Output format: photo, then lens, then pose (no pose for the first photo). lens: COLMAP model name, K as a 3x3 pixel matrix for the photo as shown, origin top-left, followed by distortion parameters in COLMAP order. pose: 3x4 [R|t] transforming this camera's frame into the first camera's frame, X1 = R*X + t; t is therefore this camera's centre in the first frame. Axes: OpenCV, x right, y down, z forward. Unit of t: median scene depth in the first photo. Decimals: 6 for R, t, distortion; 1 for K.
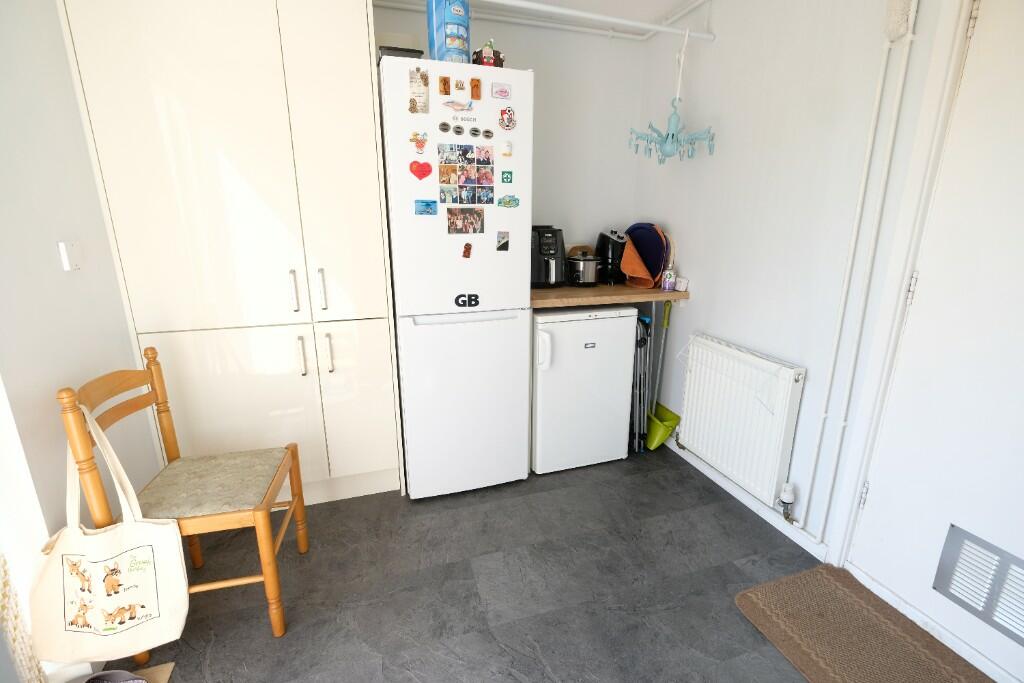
lens RADIAL K [[445.6, 0, 512.8], [0, 445.6, 336.3], [0, 0, 1]] dist [-0.002945, 0.001053]
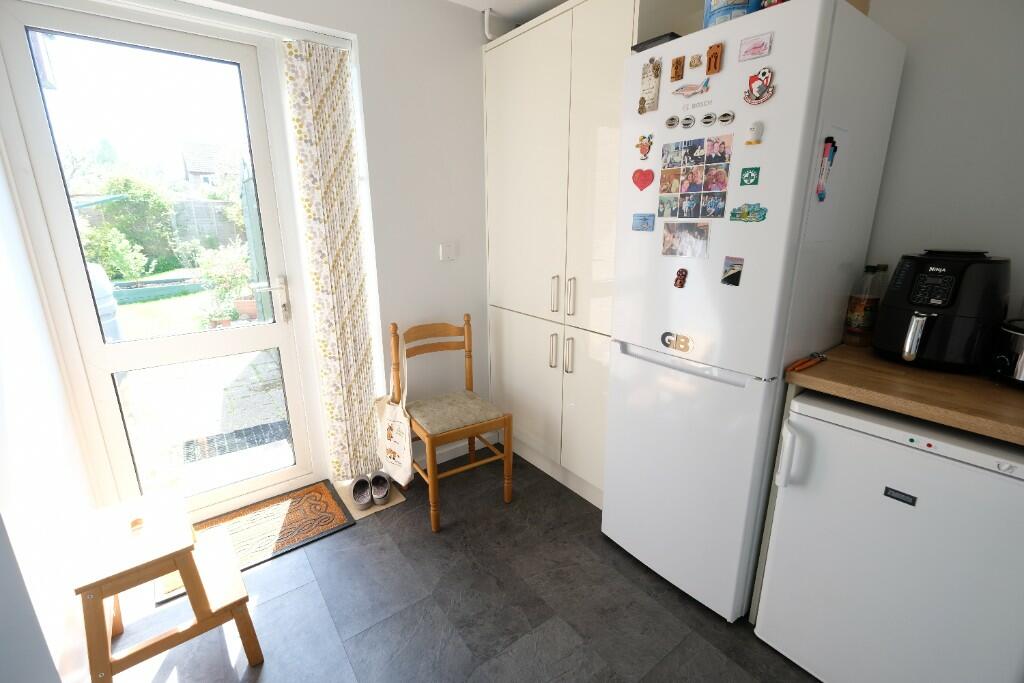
lens RADIAL K [[445.6, 0, 512.8], [0, 445.6, 336.3], [0, 0, 1]] dist [-0.002945, 0.001053]
pose [[0.330261, 0.241146, -0.912566, 0.550652], [-0.237194, 0.956993, 0.167044, -0.163074], [0.913601, 0.161287, 0.373256, 0.487218]]
